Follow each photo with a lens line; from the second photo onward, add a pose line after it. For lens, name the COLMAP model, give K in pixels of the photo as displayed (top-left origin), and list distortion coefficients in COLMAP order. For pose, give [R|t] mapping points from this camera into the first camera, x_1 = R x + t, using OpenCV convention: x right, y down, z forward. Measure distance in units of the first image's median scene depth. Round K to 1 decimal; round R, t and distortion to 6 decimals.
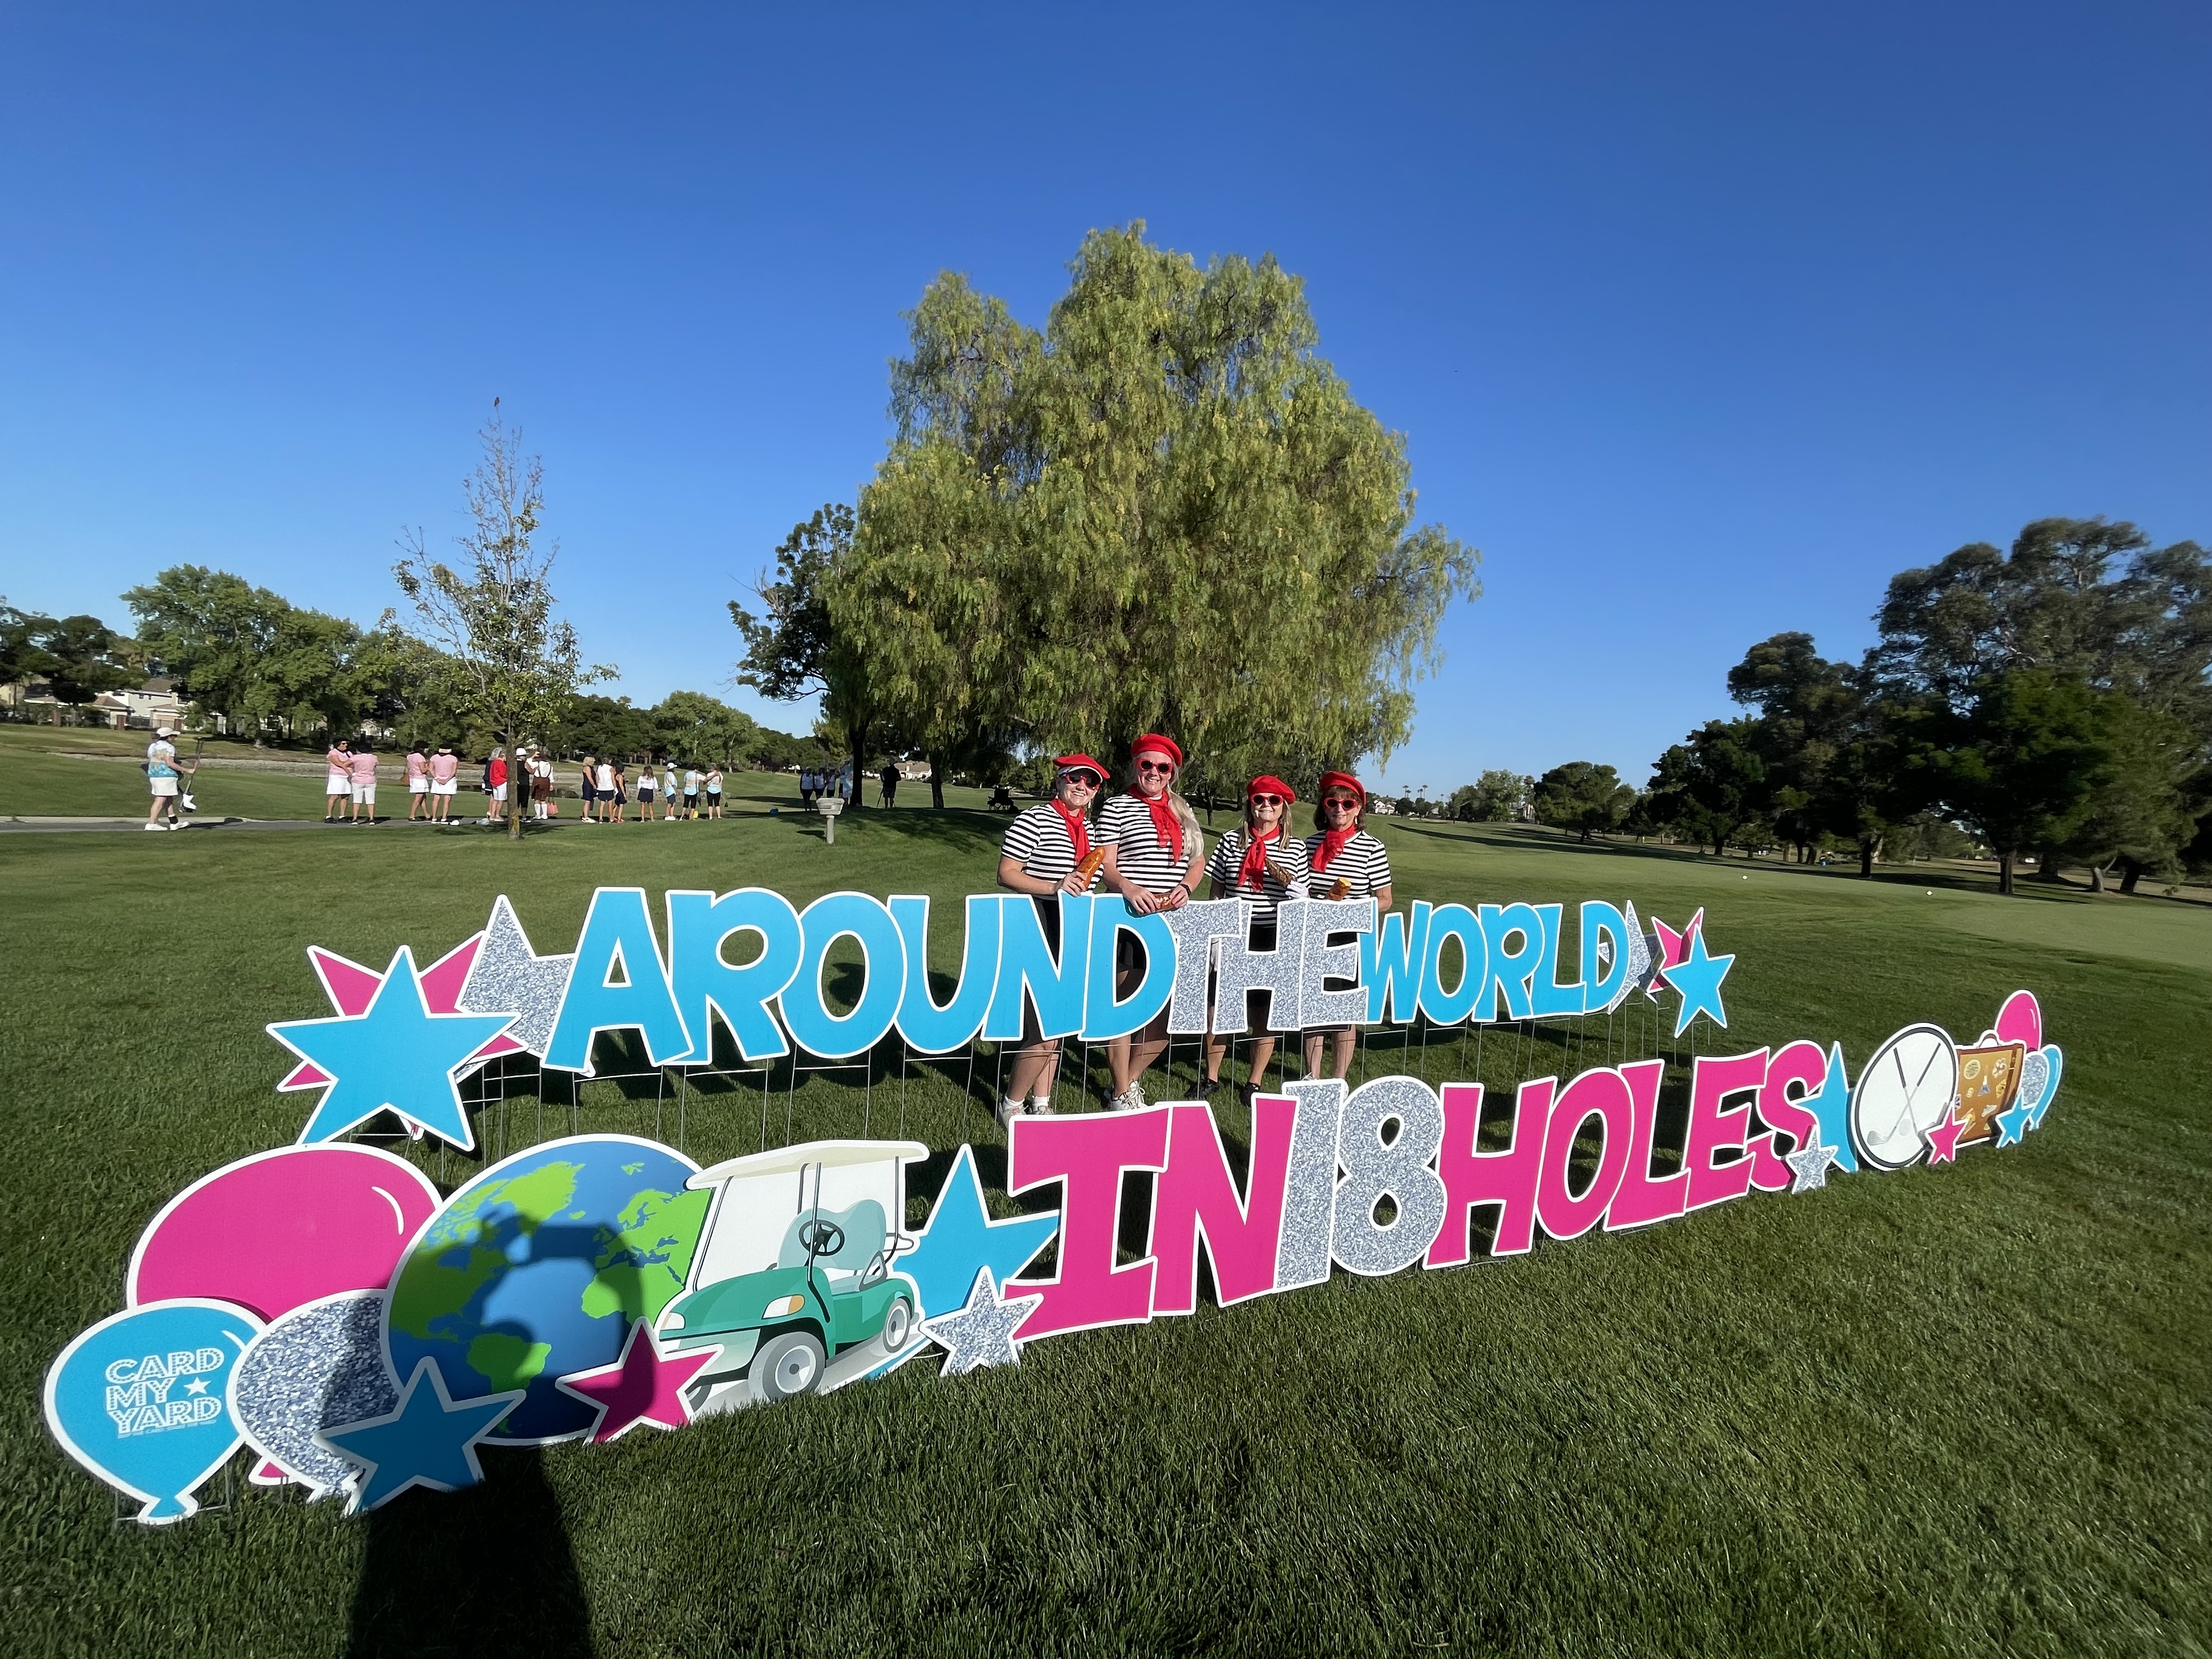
lens RADIAL K [[908.1, 0, 1096.2], [0, 908.1, 827.9], [0, 0, 1]] dist [-0.001644, 0.000428]
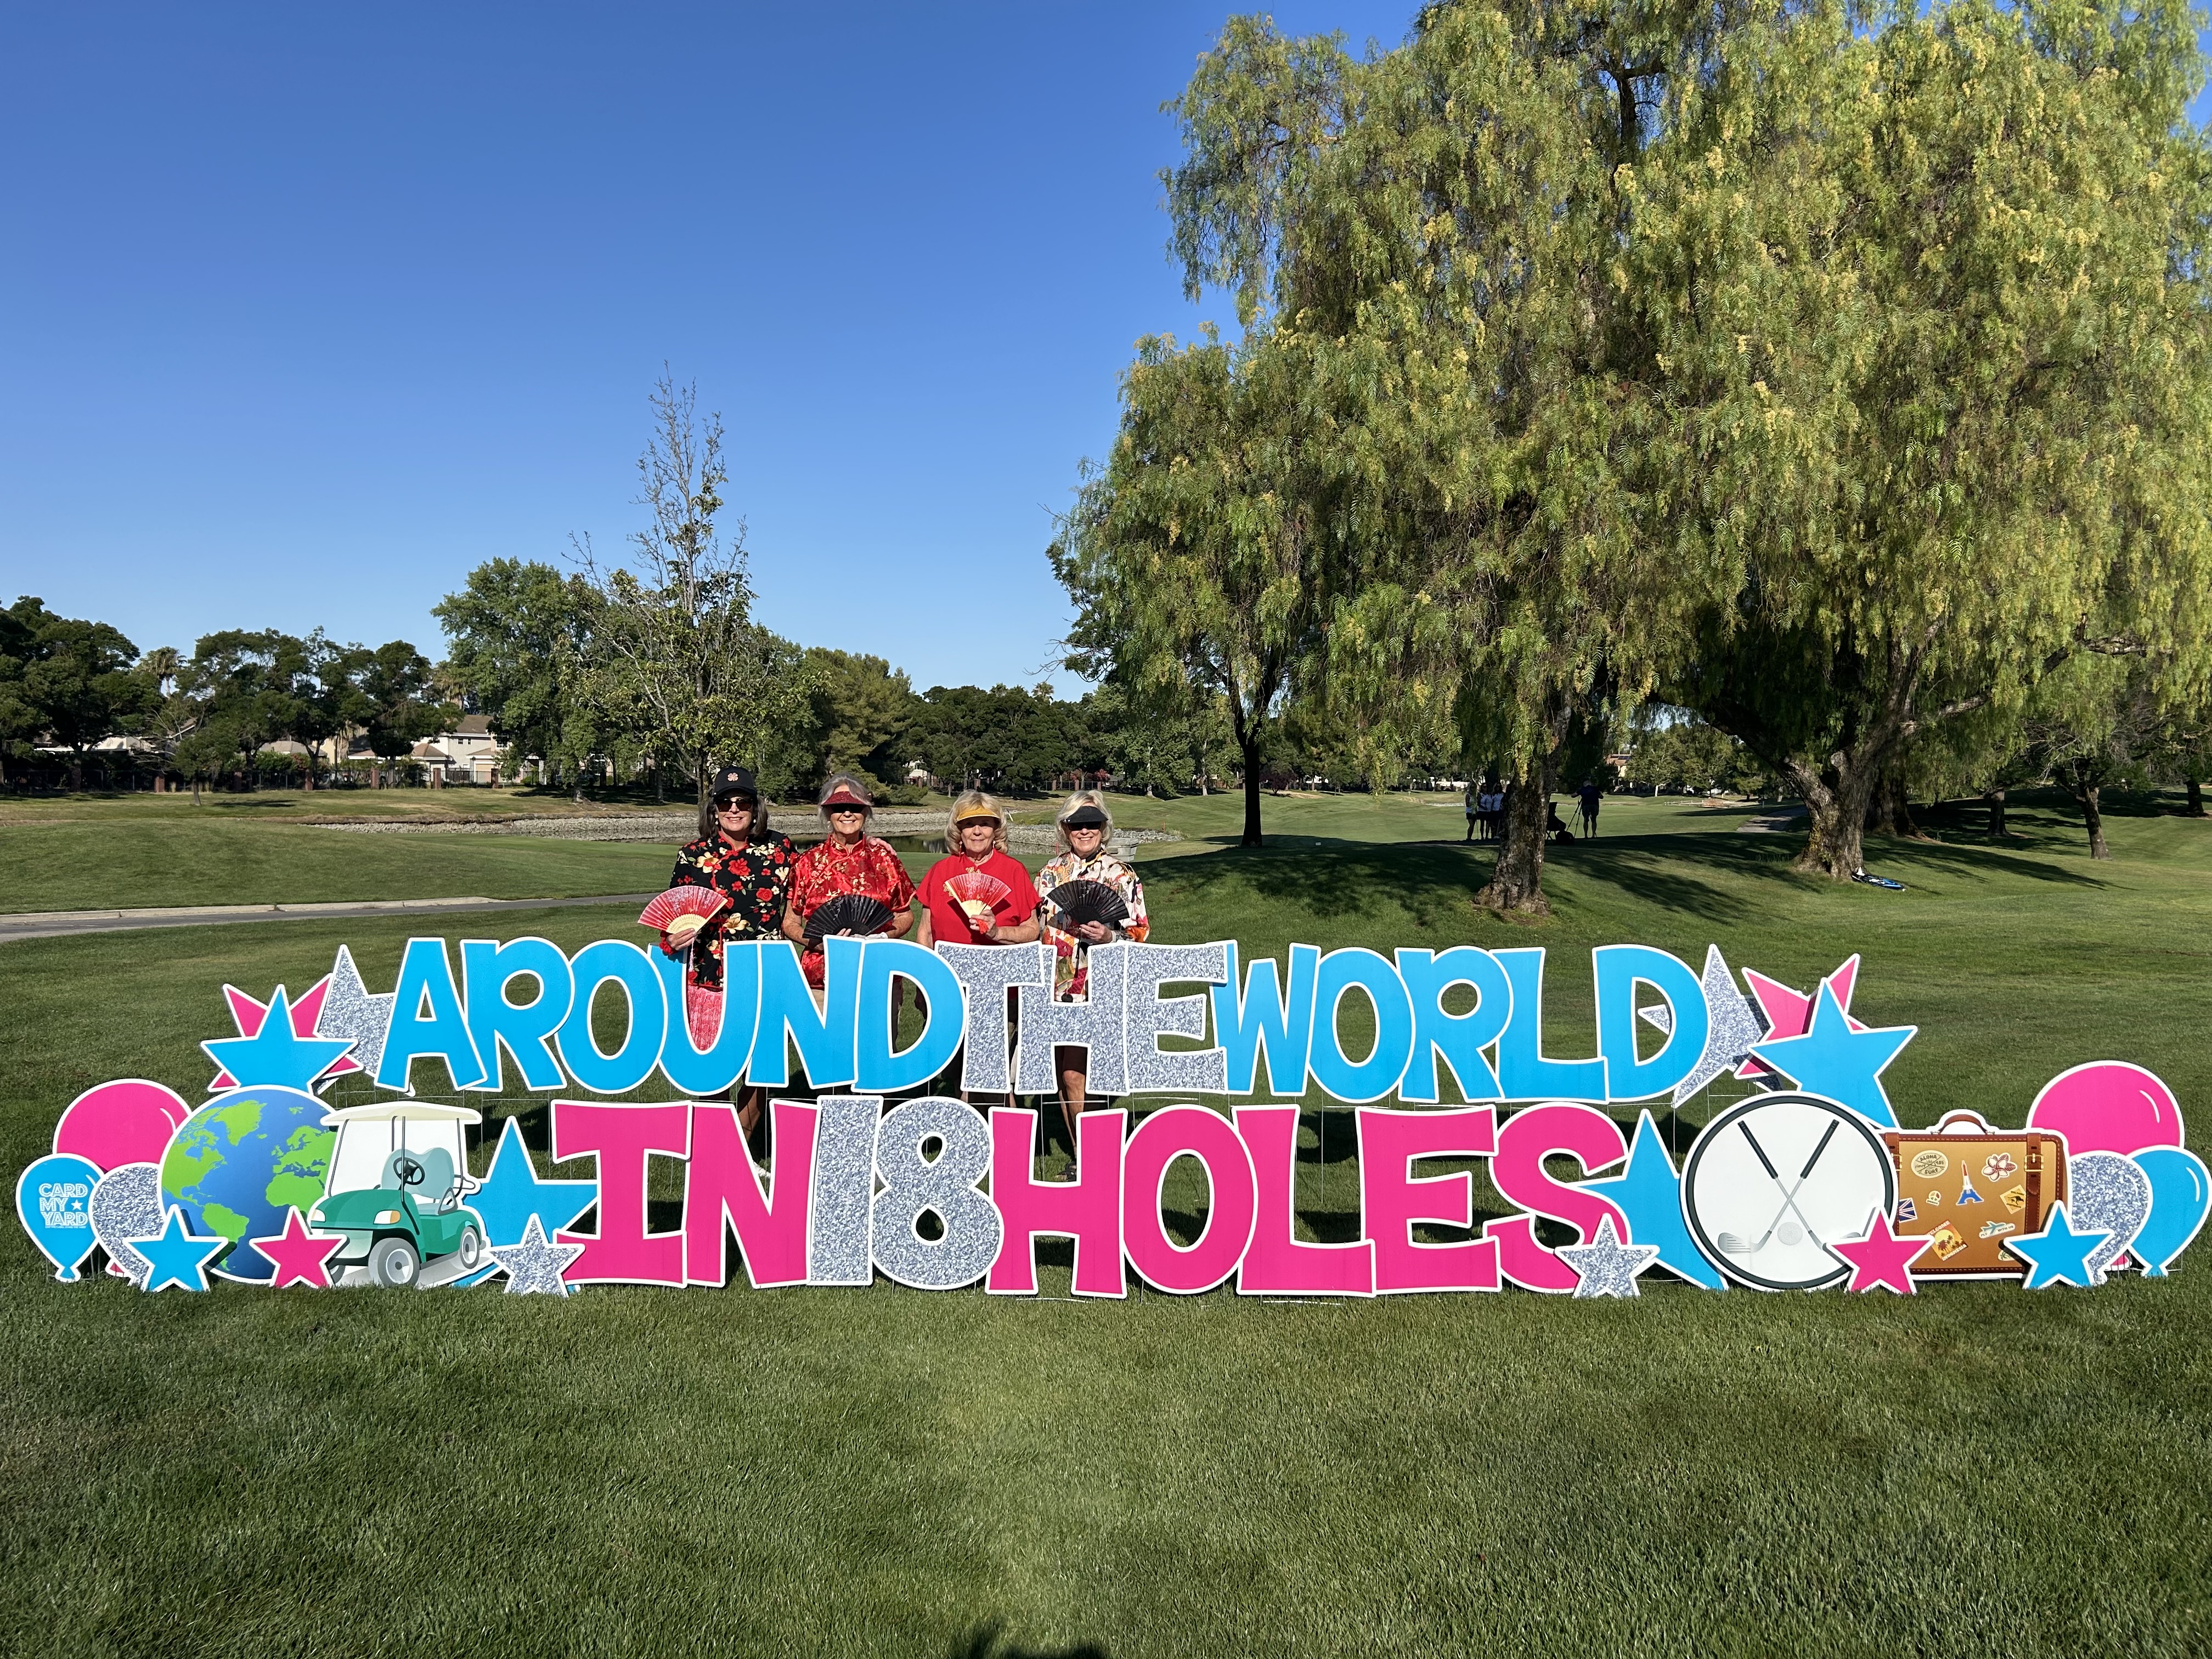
lens RADIAL K [[1687.3, 0, 1100.6], [0, 1687.3, 839.7], [0, 0, 1]] dist [0.044604, -0.046673]
pose [[0.896918, -0.047788, -0.439608, 0.837035], [0.036725, 0.998759, -0.033642, 0.029970], [0.440670, 0.014030, 0.897560, -0.408563]]
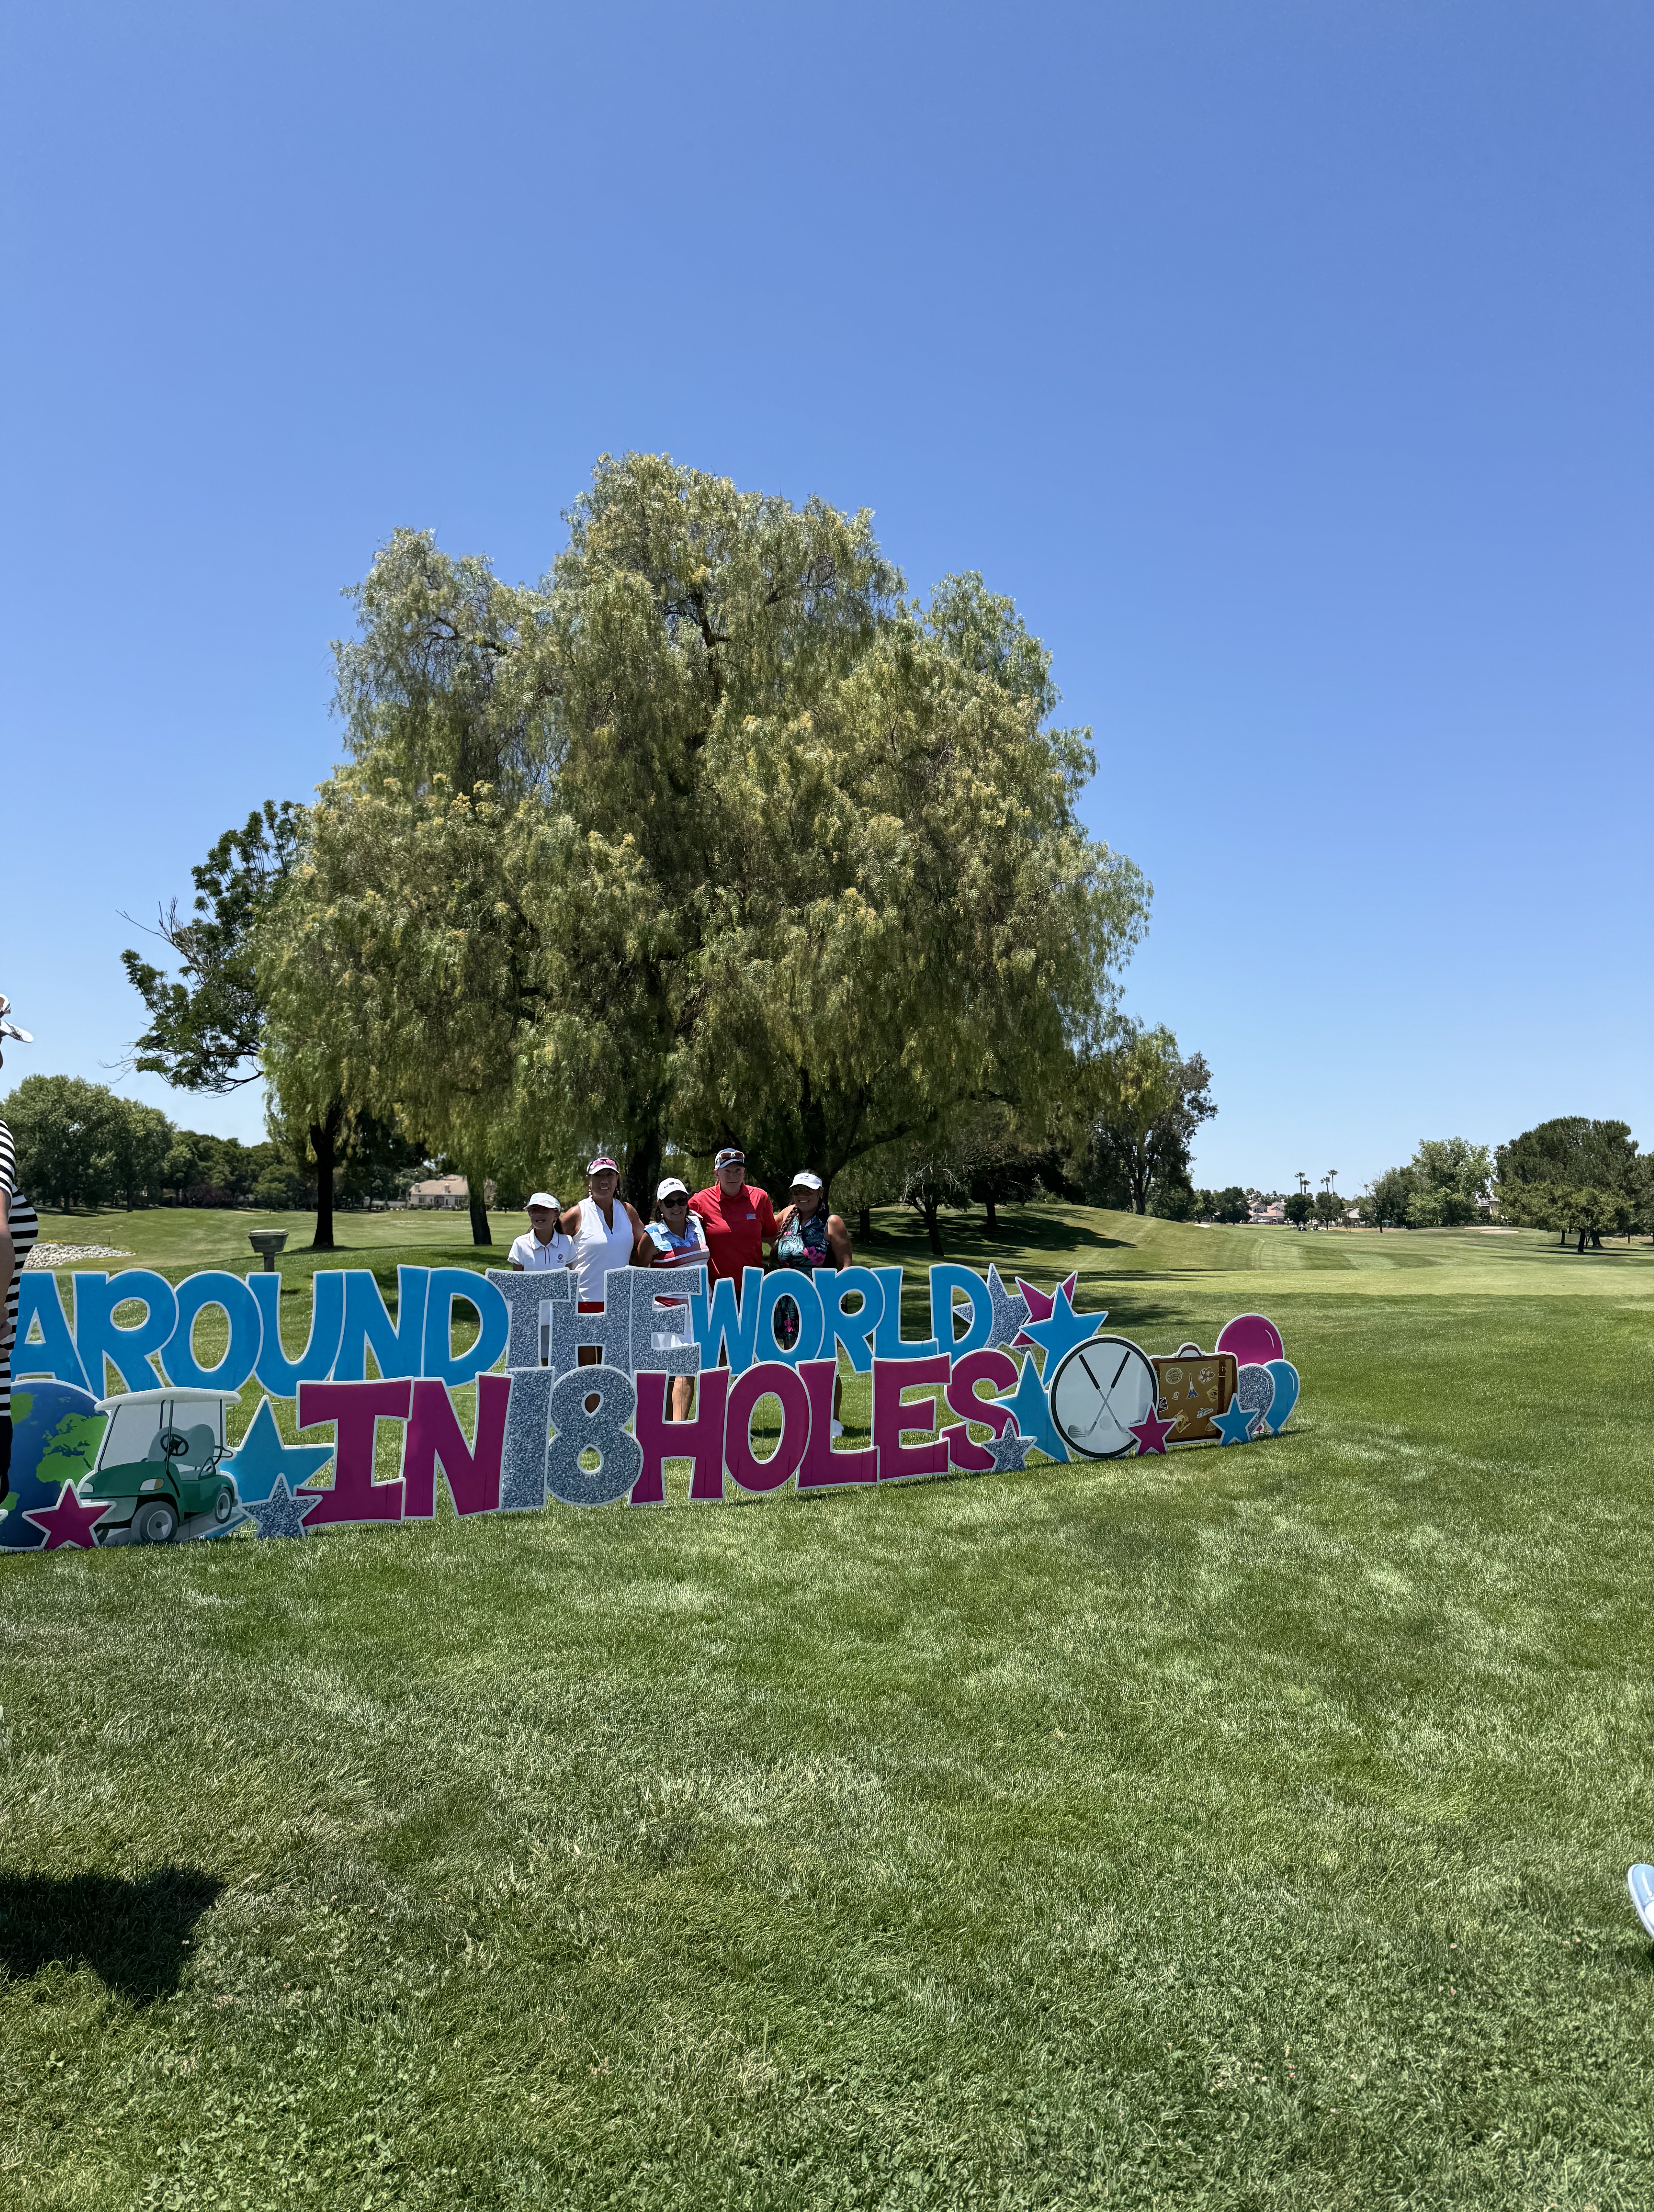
lens RADIAL K [[1583.1, 0, 843.2], [0, 1583.1, 1108.3], [0, 0, 1]] dist [0.034827, -0.017219]
pose [[0.997864, -0.050829, 0.041044, 0.392058], [0.054811, 0.993215, -0.102566, 0.090883], [-0.035552, 0.104596, 0.993879, -0.950735]]
